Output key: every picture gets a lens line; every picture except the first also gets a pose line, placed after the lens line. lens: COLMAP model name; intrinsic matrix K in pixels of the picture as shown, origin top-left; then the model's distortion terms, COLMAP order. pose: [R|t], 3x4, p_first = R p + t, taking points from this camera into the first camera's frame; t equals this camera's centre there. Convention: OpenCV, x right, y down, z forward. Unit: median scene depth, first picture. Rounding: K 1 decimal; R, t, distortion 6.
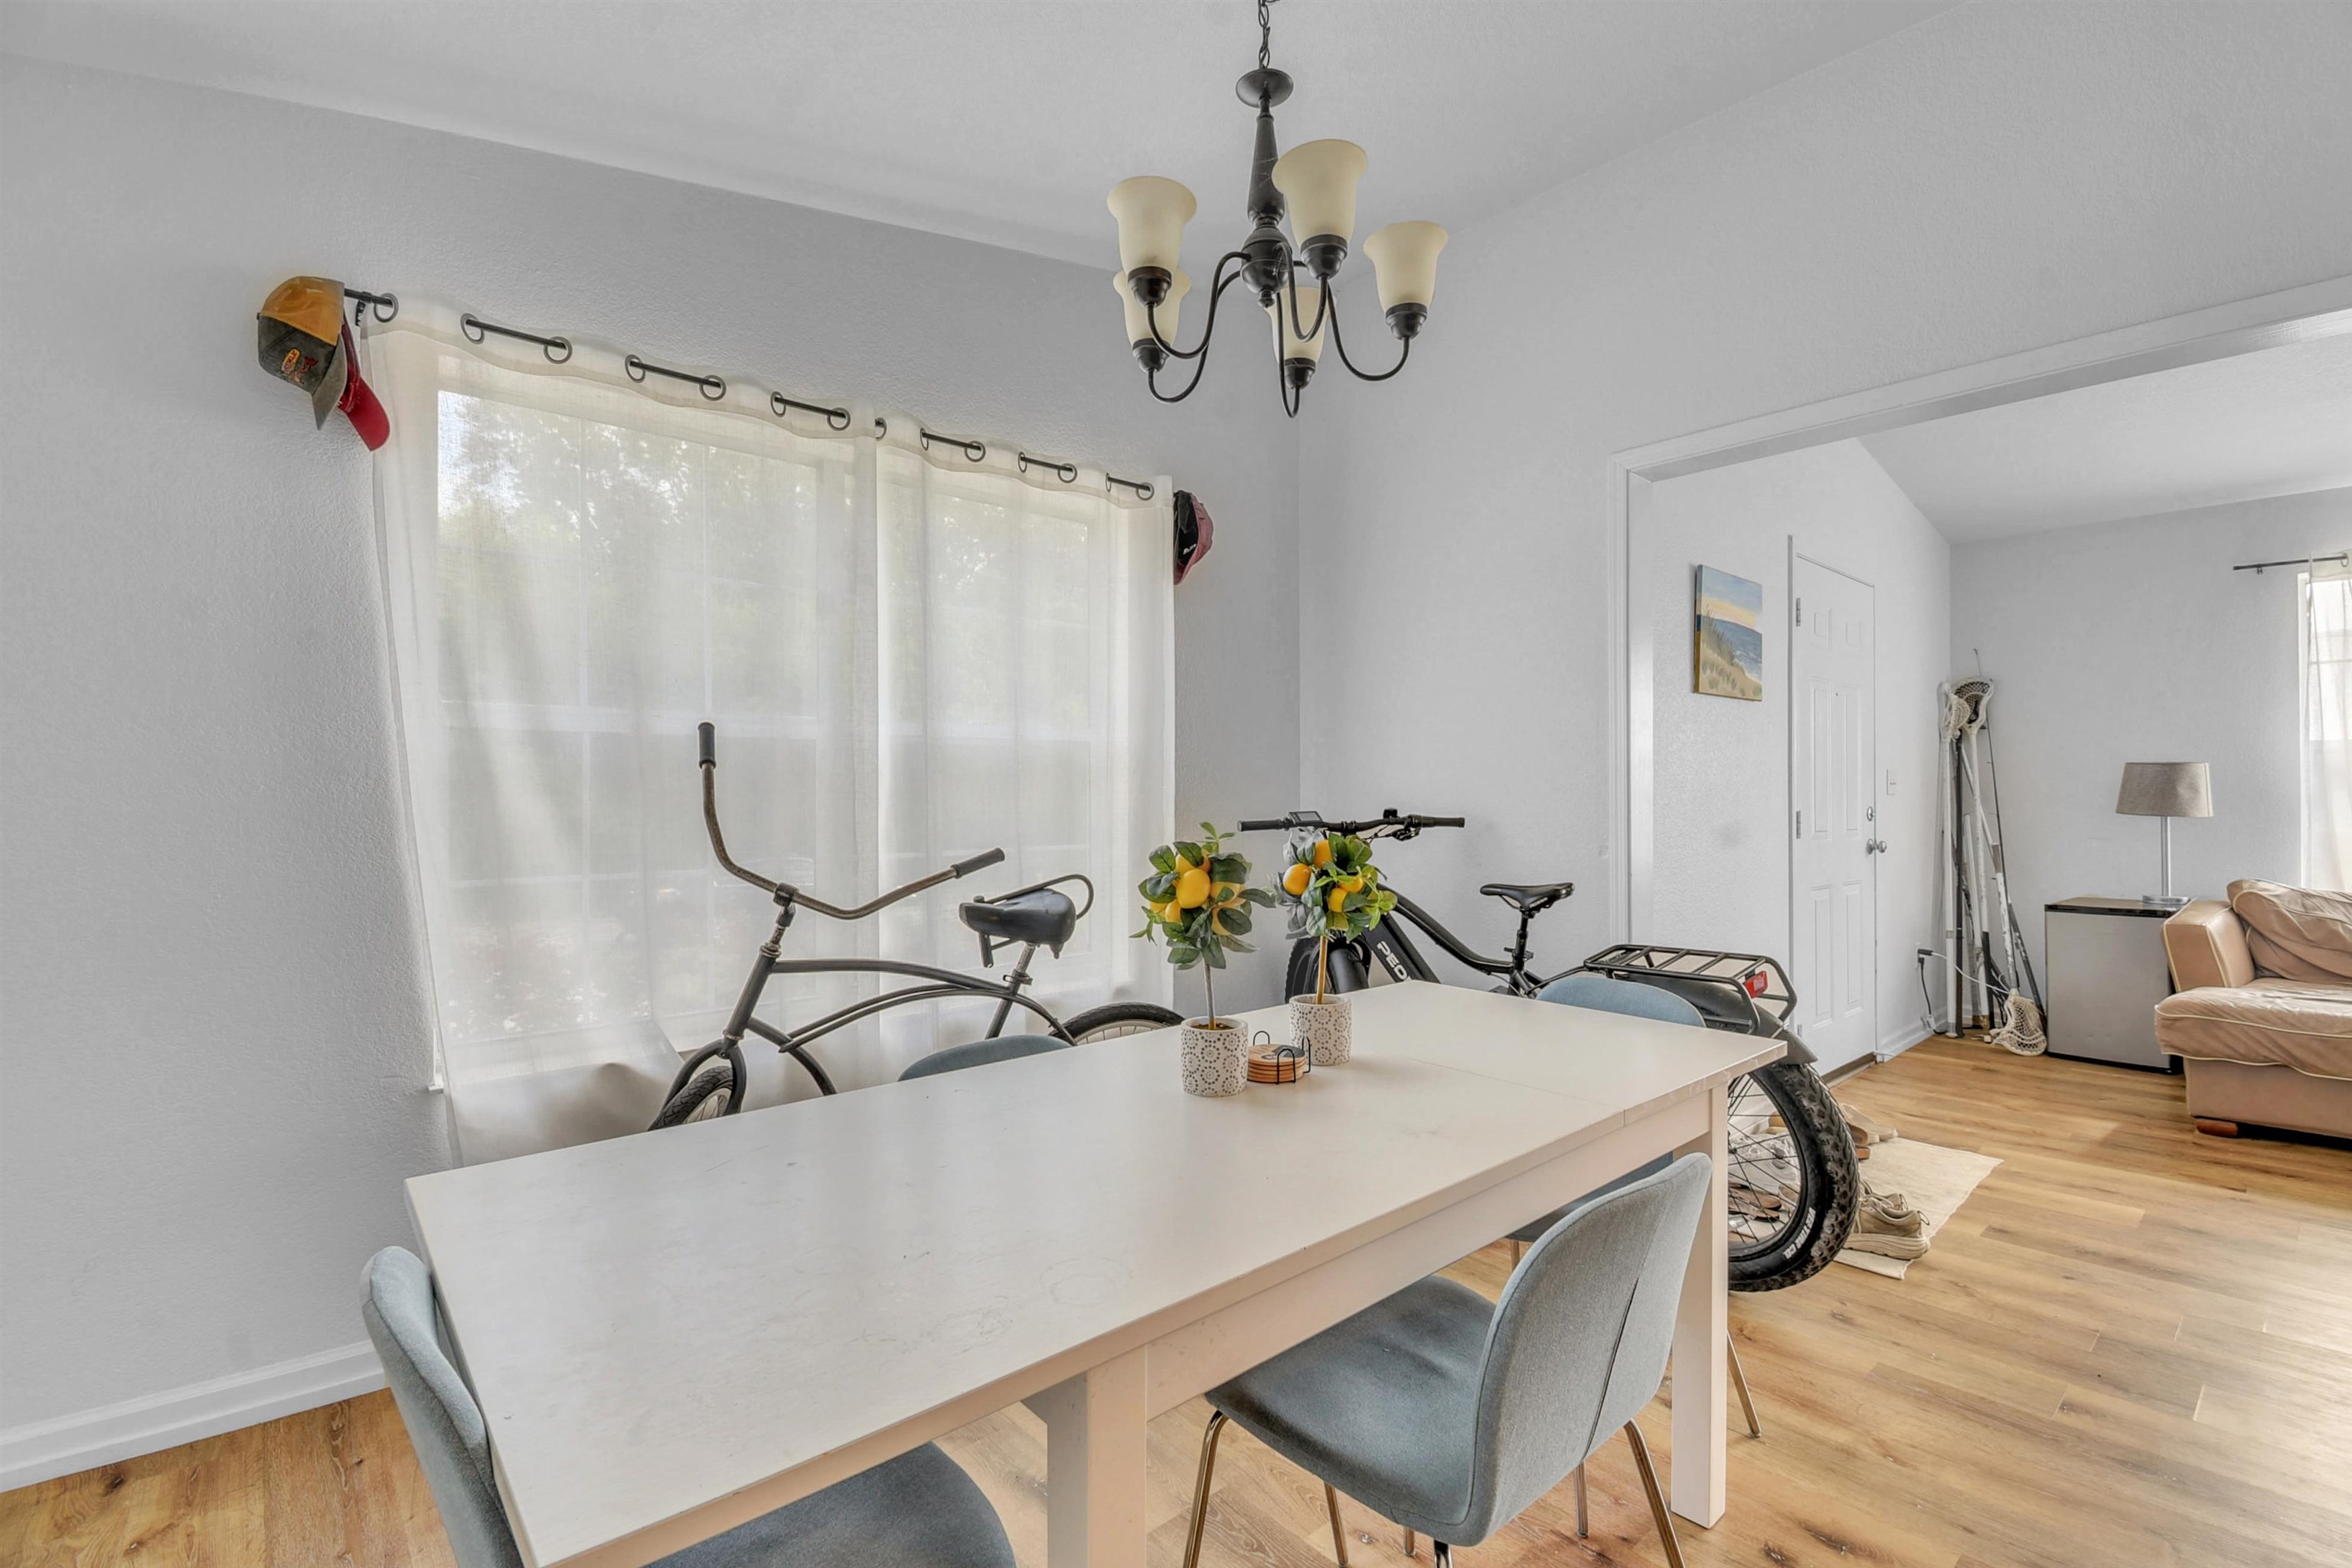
lens RADIAL K [[1043.0, 0, 1184.5], [0, 1043.0, 782.9], [0, 0, 1]] dist [0.019141, -0.024333]
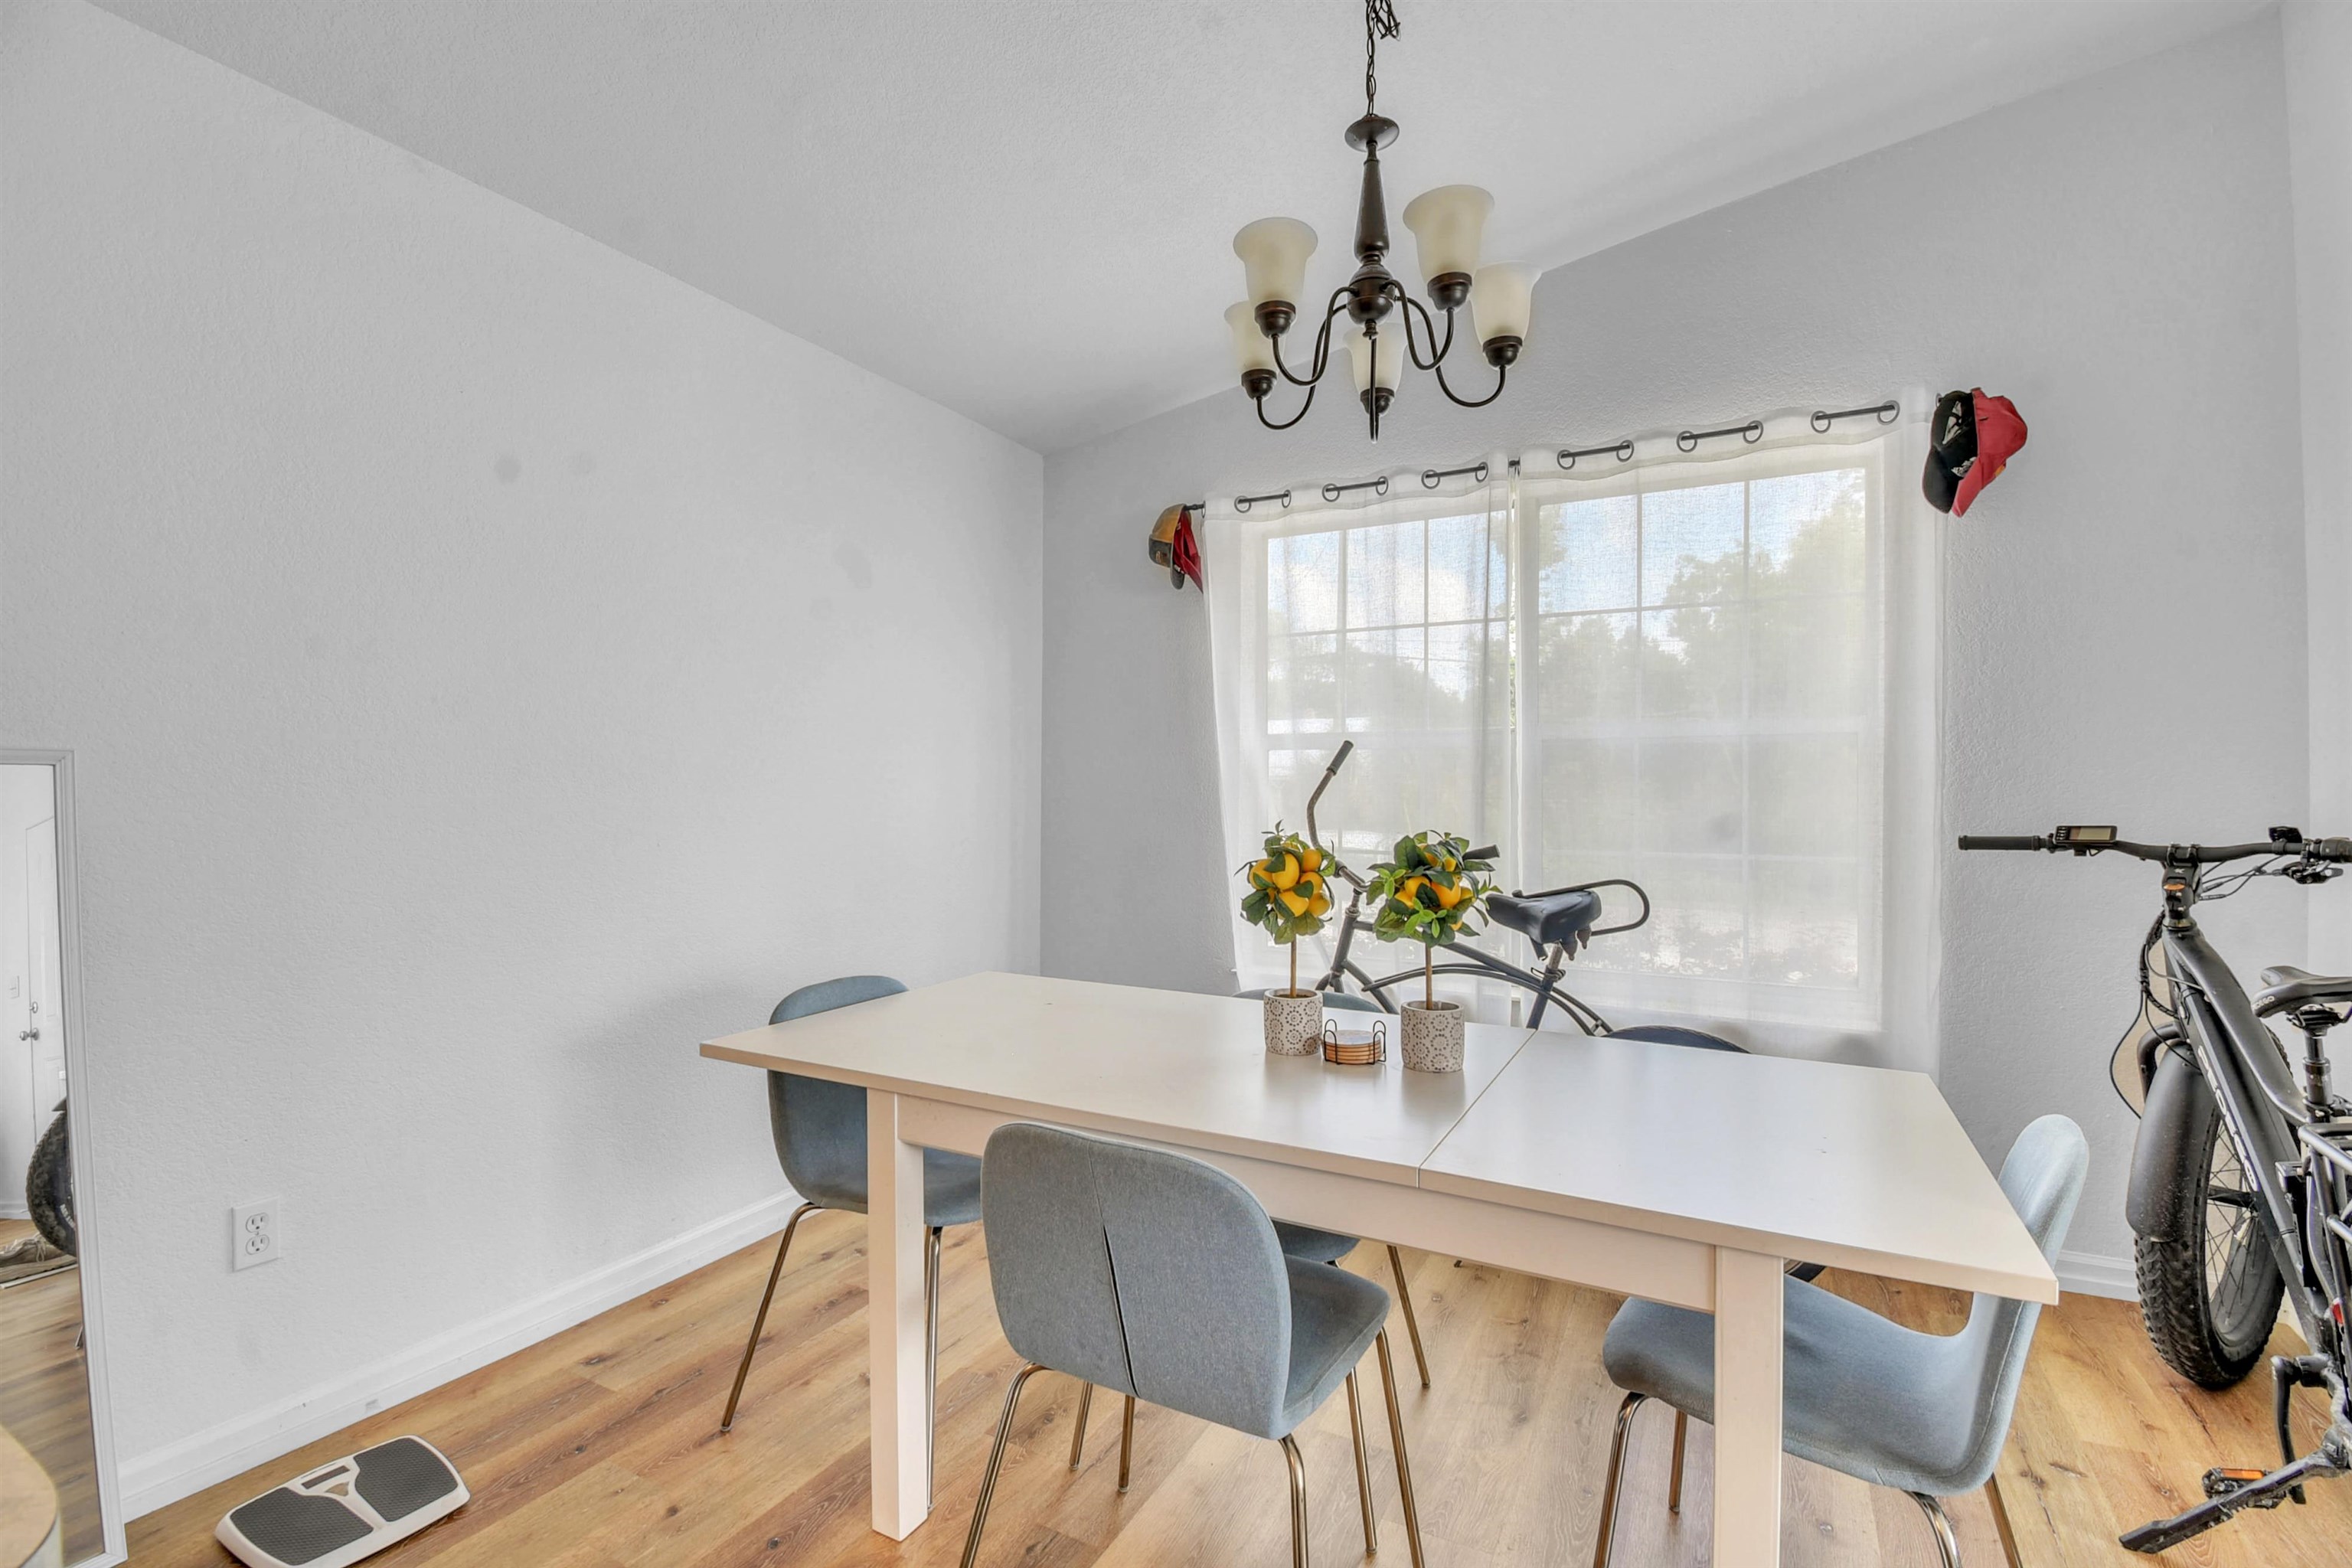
lens RADIAL K [[1043.0, 0, 1184.5], [0, 1043.0, 782.9], [0, 0, 1]] dist [0.019141, -0.024333]
pose [[0.349048, -0.004595, -0.937094, 0.631492], [0.003092, 0.999988, -0.003752, 0.001286], [0.937100, -0.001588, 0.349058, 0.279380]]
